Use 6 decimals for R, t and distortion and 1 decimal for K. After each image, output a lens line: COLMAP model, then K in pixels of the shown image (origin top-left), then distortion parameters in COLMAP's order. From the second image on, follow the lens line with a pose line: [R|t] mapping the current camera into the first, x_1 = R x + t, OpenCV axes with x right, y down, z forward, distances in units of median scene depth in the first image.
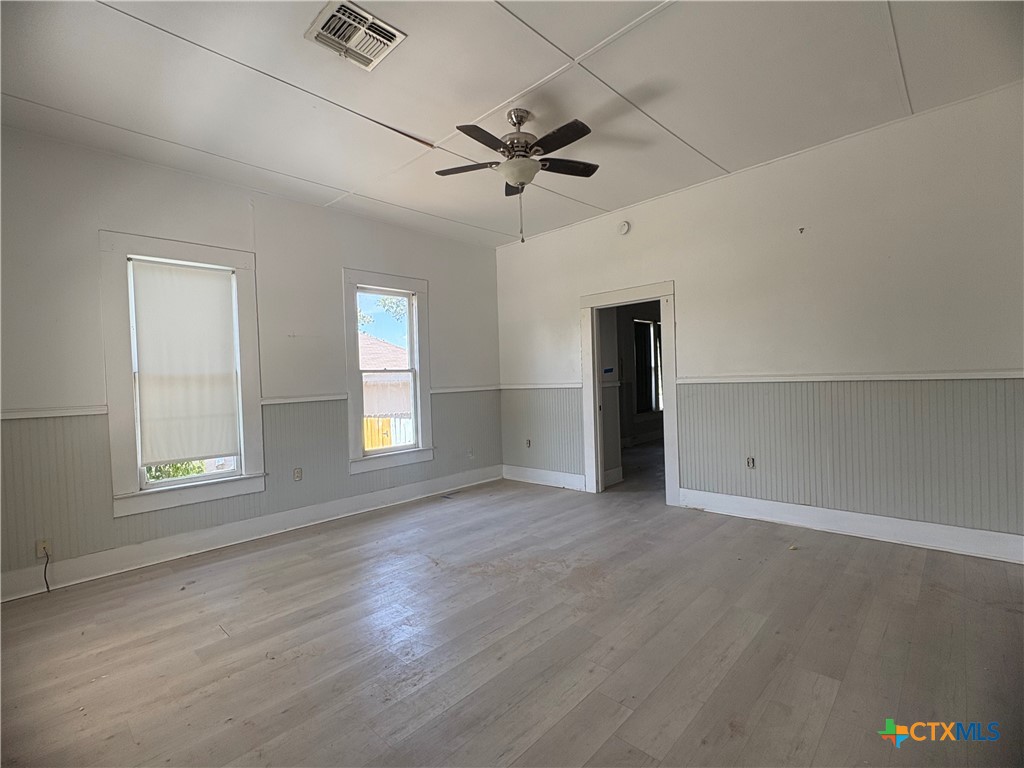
lens RADIAL K [[467.5, 0, 512.0], [0, 467.5, 384.0], [0, 0, 1]] dist [-0.015734, -0.000238]
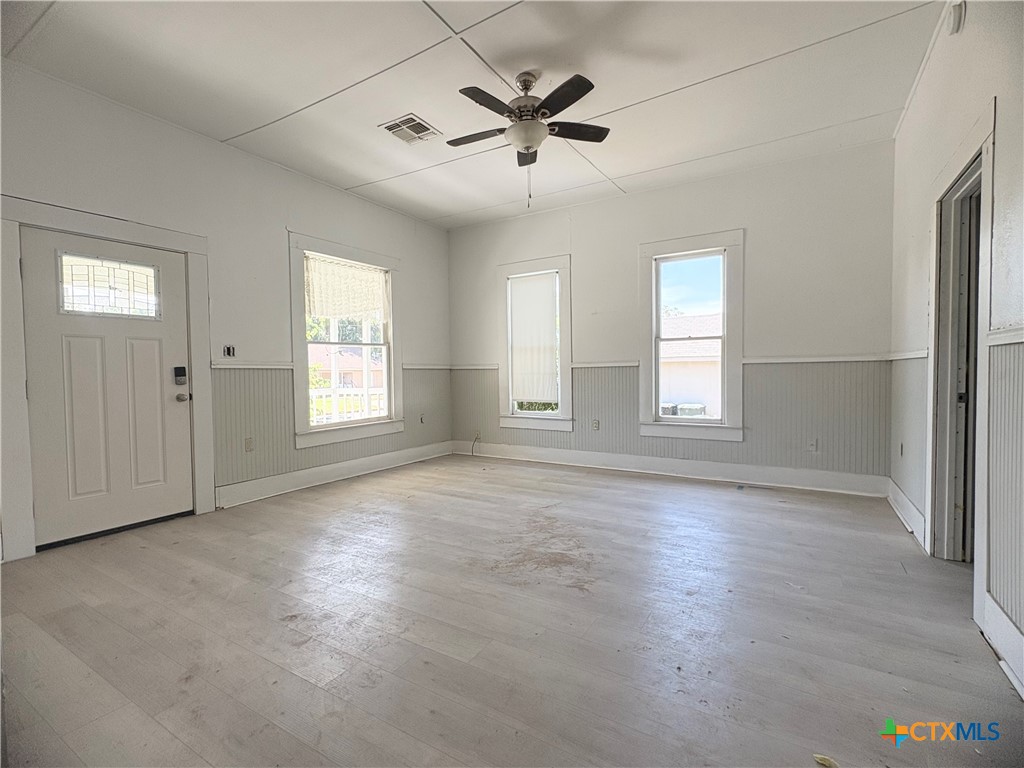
lens RADIAL K [[467.5, 0, 512.0], [0, 467.5, 384.0], [0, 0, 1]] dist [-0.015734, -0.000238]
pose [[0.213958, 0.060912, -0.974942, 0.855711], [-0.005033, 0.998109, 0.061255, 0.011882], [0.976830, -0.008199, 0.213860, 0.625544]]
